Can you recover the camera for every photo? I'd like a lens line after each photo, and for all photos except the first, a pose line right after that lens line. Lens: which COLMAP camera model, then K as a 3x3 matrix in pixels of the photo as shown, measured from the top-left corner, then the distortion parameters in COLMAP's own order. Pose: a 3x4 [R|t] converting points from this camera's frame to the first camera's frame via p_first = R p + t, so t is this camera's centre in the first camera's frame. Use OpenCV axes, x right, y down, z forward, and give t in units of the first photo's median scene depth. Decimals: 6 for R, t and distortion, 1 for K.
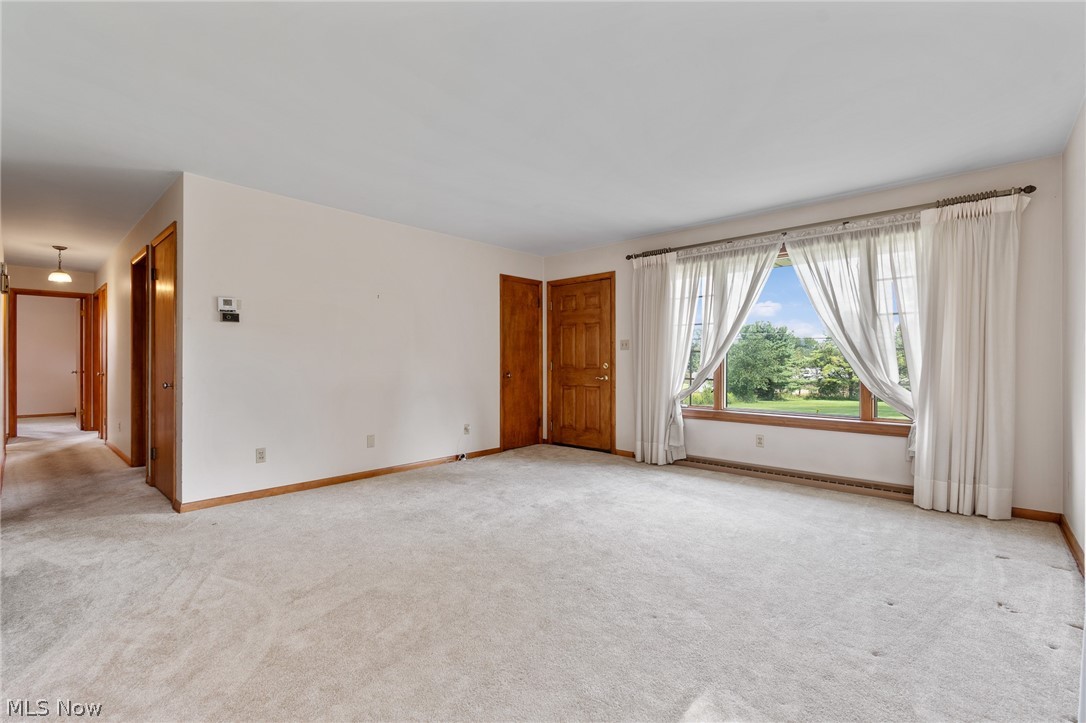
lens RADIAL K [[476.4, 0, 543.0], [0, 476.4, 361.5], [0, 0, 1]] dist [-0.000440, -0.000401]
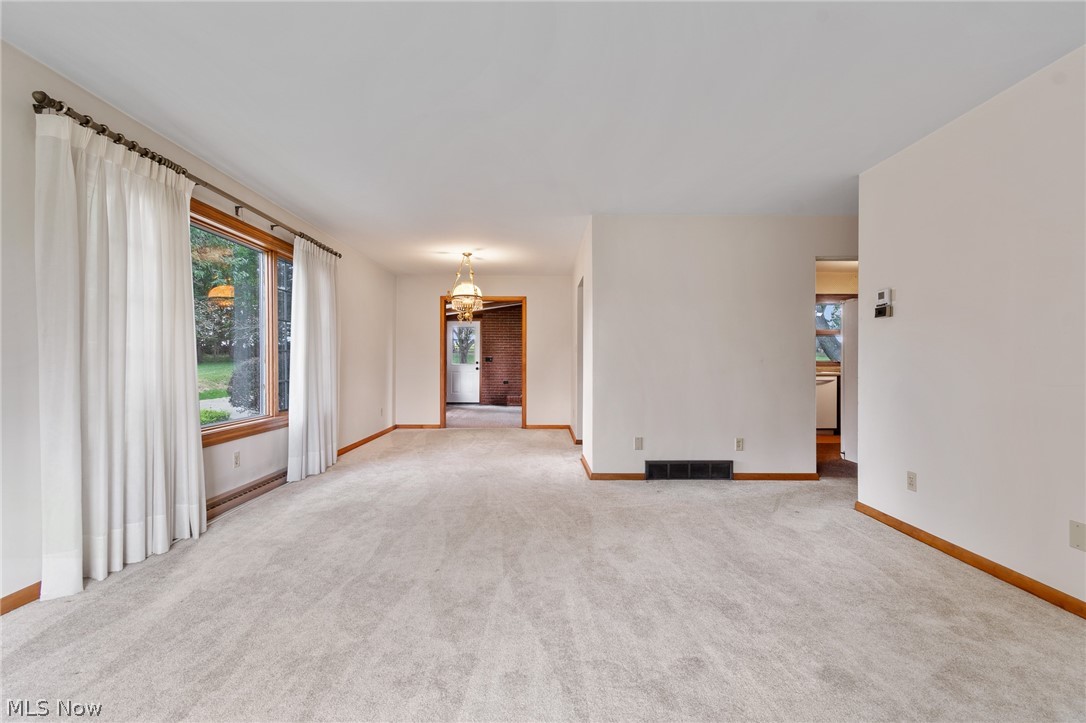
lens RADIAL K [[479.5, 0, 539.6], [0, 479.5, 363.2], [0, 0, 1]] dist [-0.000898, -0.000752]
pose [[-0.741317, 0.003816, -0.671144, 0.283955], [-0.000478, 0.999981, 0.006213, -0.000111], [0.671155, 0.004927, -0.741301, 0.852651]]
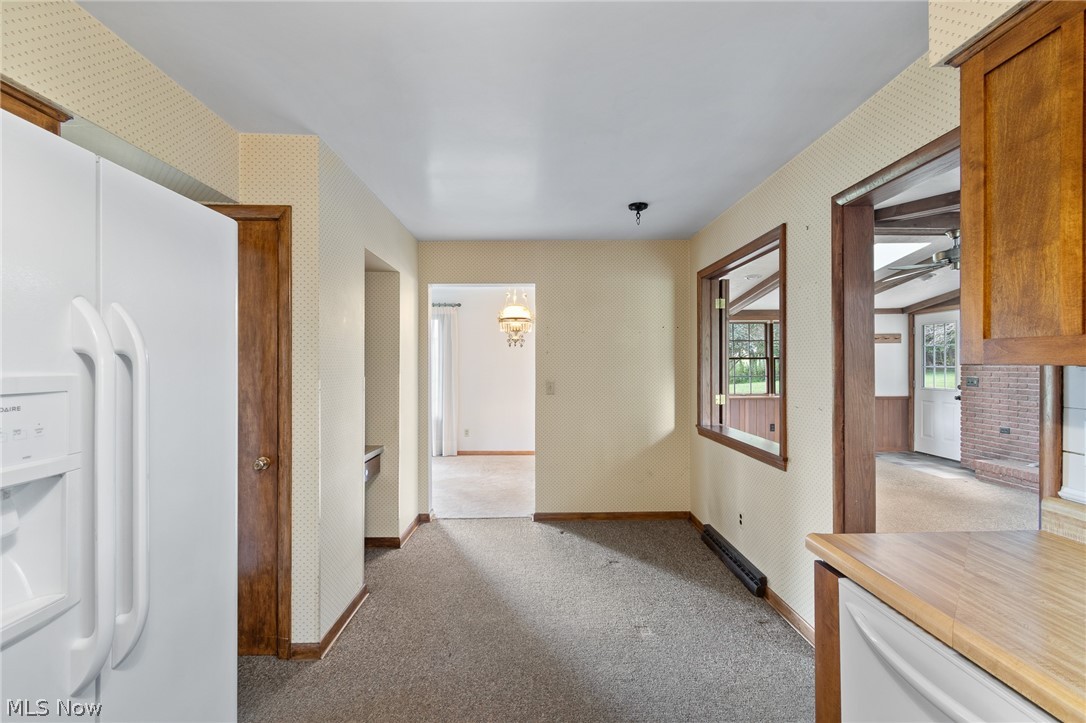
lens RADIAL K [[479.5, 0, 539.6], [0, 479.5, 363.2], [0, 0, 1]] dist [-0.000898, -0.000752]
pose [[-0.678907, 0.002678, 0.734220, -1.193783], [0.002591, 0.999996, -0.001251, -0.050513], [-0.734220, 0.001053, -0.678911, 0.585909]]
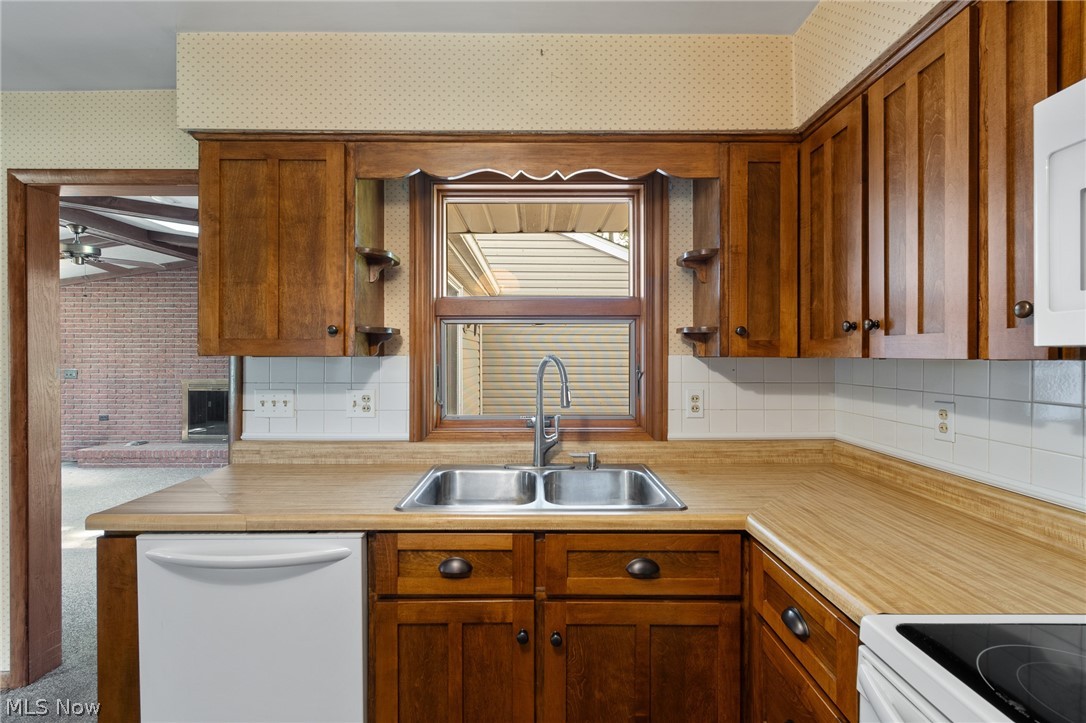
lens RADIAL K [[477.5, 0, 541.1], [0, 477.5, 356.1], [0, 0, 1]] dist [0.000777, -0.000098]
pose [[-0.740022, 0.001809, -0.672580, -1.118289], [0.000616, 0.999998, 0.002011, -0.049855], [0.672582, 0.001073, -0.740022, 0.669031]]
